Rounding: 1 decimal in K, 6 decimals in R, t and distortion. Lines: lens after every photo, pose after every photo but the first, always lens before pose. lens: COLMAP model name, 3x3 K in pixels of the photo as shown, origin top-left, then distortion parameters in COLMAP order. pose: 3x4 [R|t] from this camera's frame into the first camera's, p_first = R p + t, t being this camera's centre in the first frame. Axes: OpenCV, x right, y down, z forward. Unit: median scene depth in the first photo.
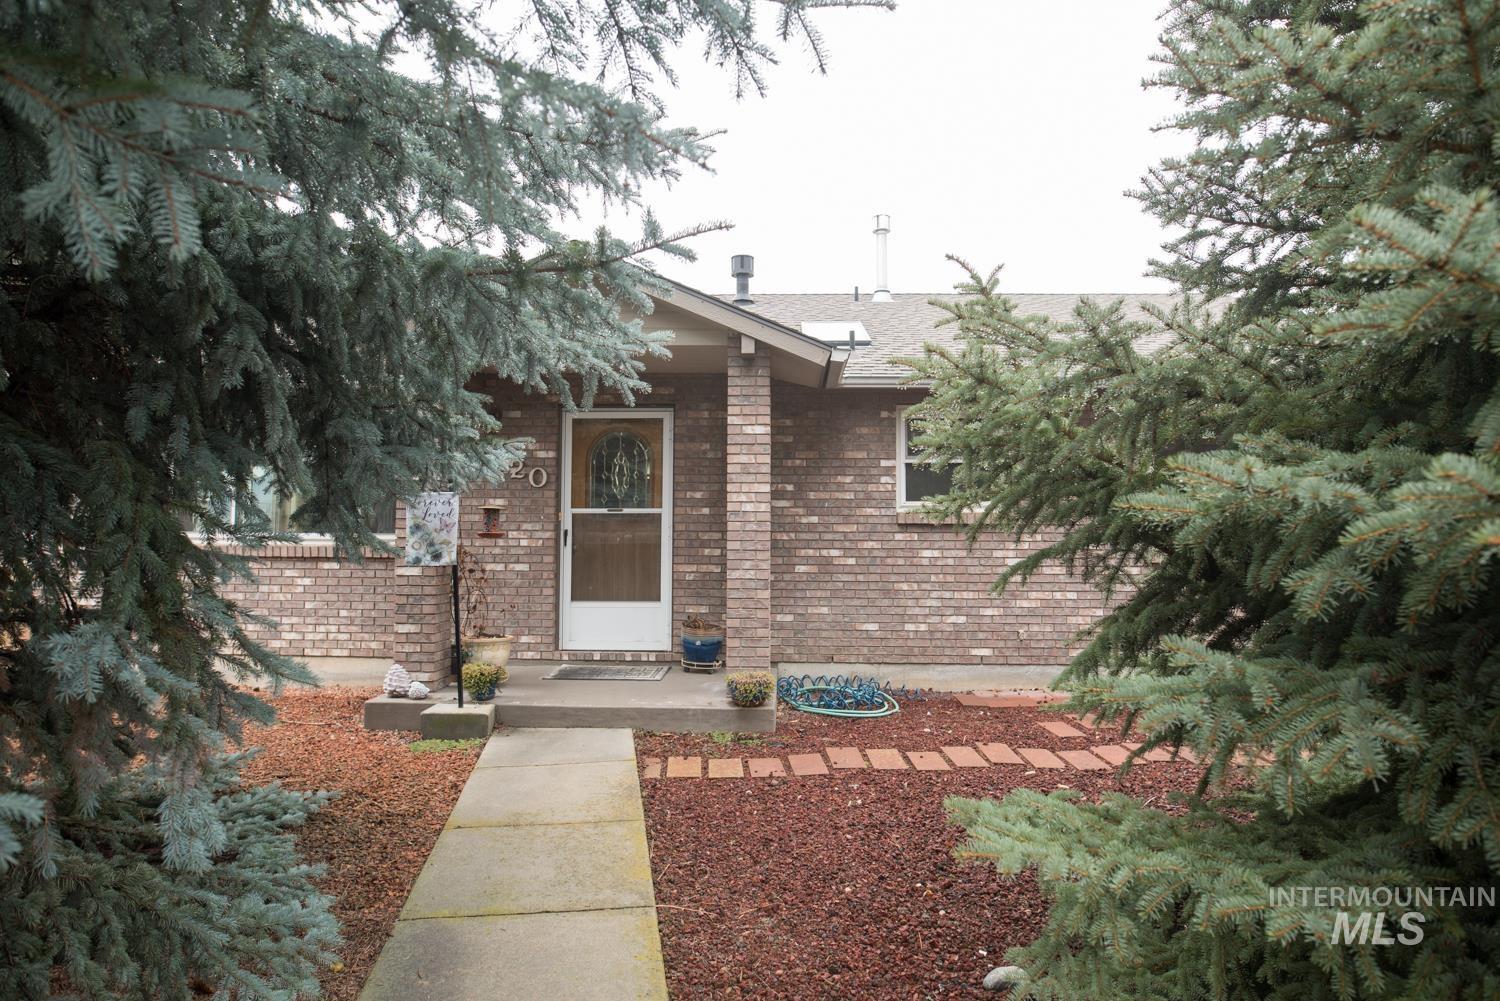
lens RADIAL K [[863.3, 0, 756.8], [0, 863.3, 502.3], [0, 0, 1]] dist [-0.023920, 0.002140]
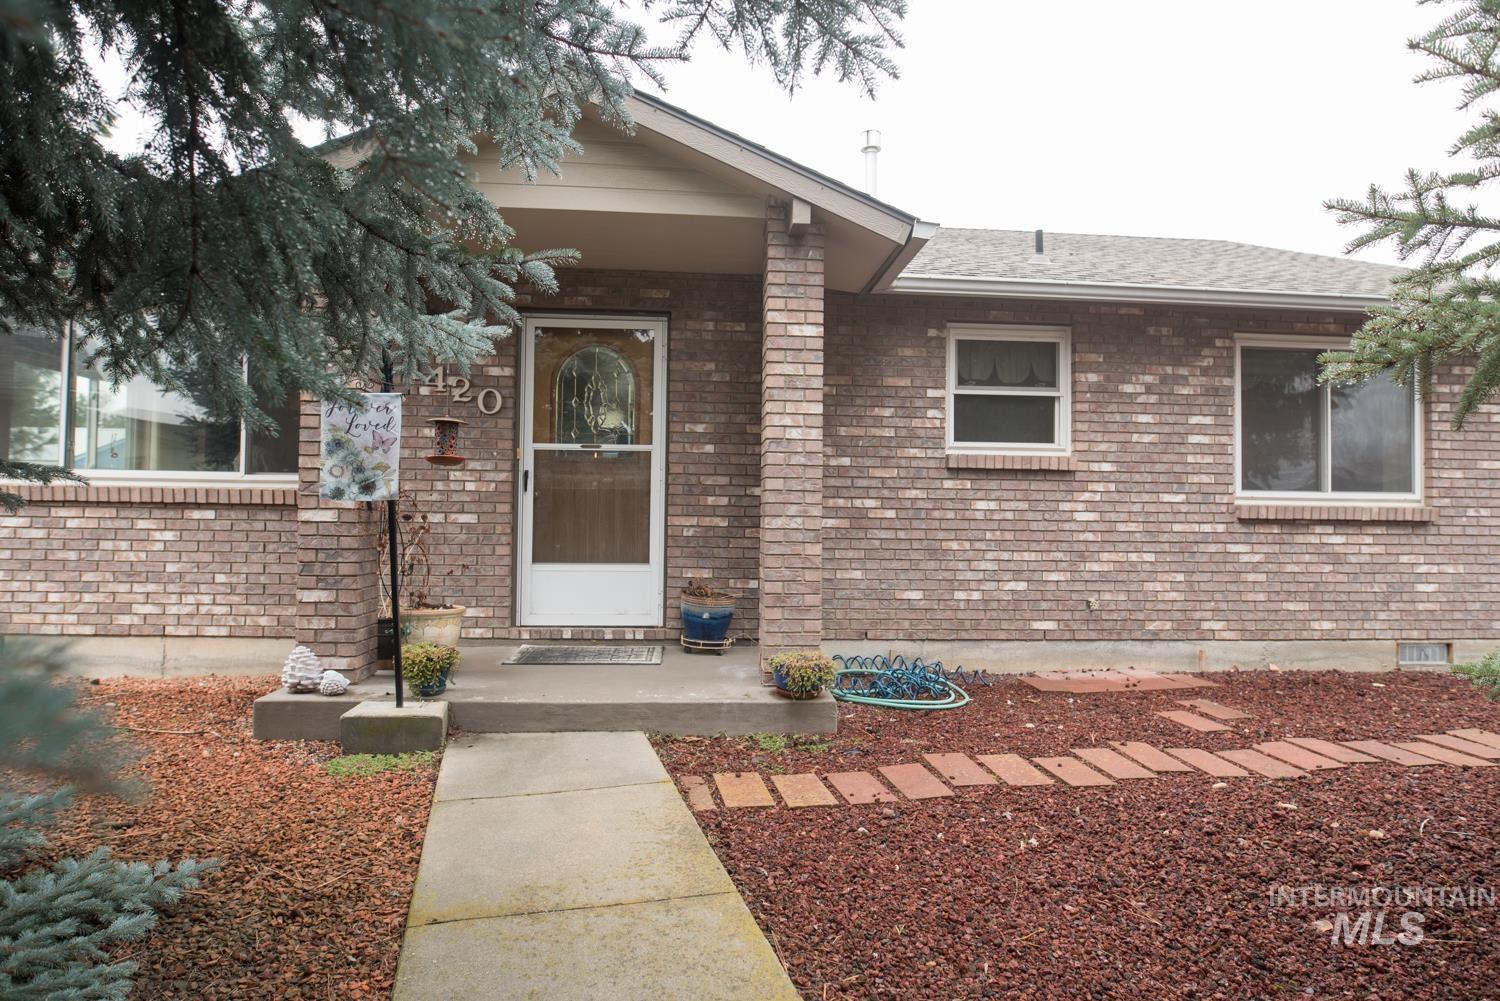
lens RADIAL K [[863.3, 0, 754.7], [0, 863.3, 503.3], [0, 0, 1]] dist [-0.023920, 0.002140]
pose [[0.993656, 0.010247, 0.111999, -0.107411], [-0.013009, 0.999628, 0.023960, 0.041141], [-0.111712, -0.025265, 0.993419, 0.217339]]
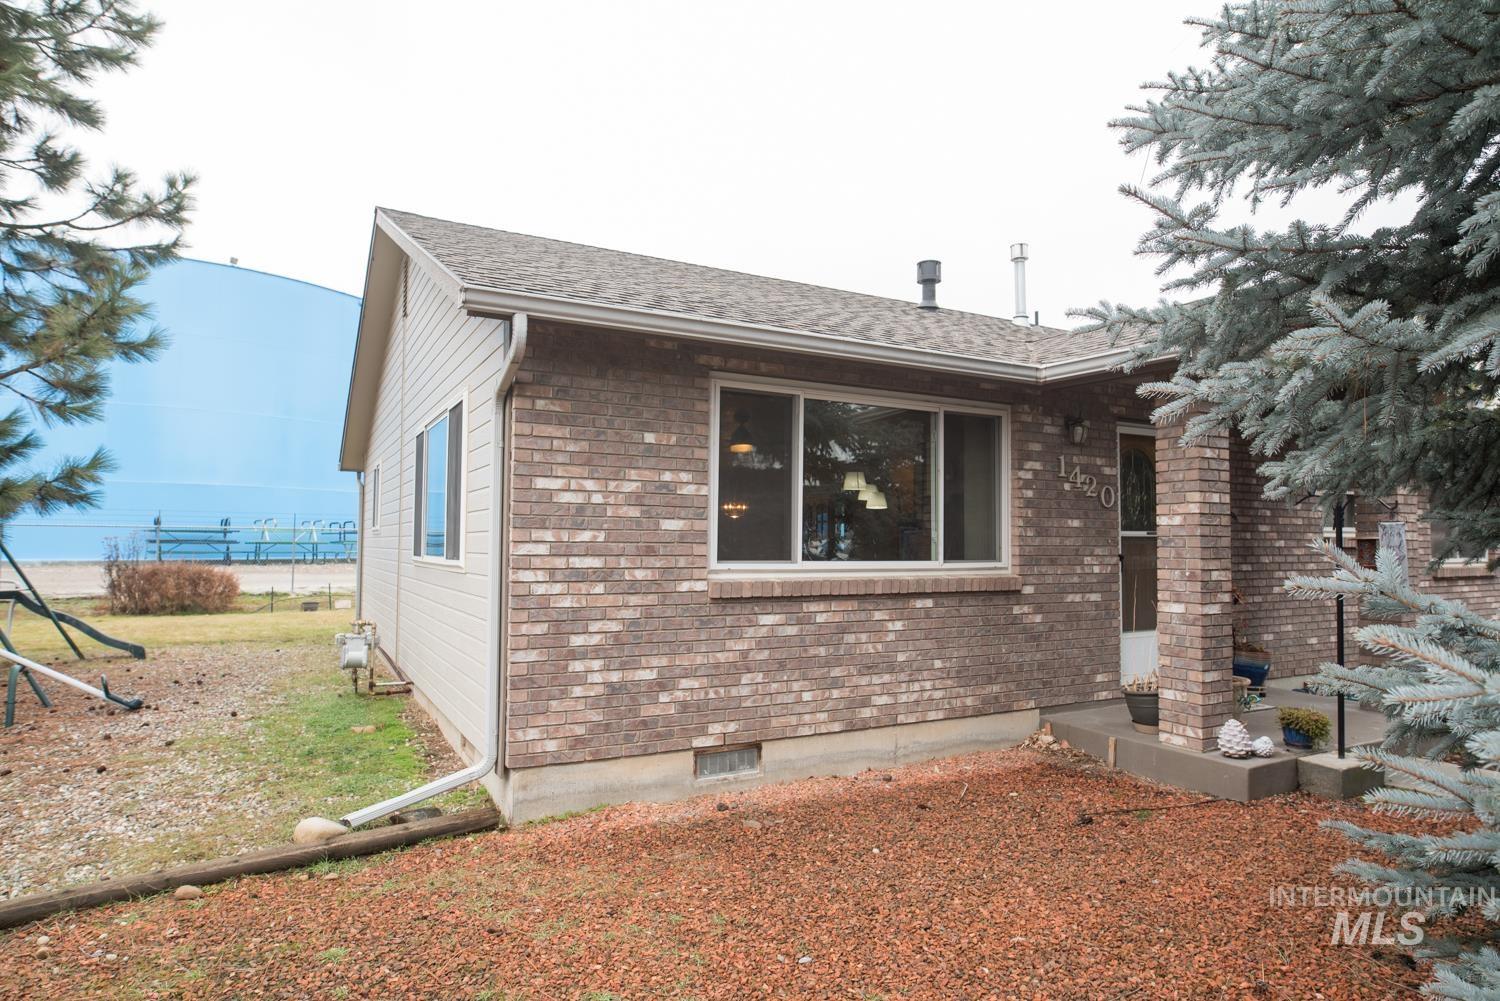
lens RADIAL K [[863.3, 0, 750.1], [0, 863.3, 535.5], [0, 0, 1]] dist [-0.023920, 0.002140]
pose [[0.860935, 0.005284, 0.508688, -1.050060], [-0.016056, 0.999730, 0.016789, 0.002952], [-0.508462, -0.022622, 0.860787, 0.429924]]
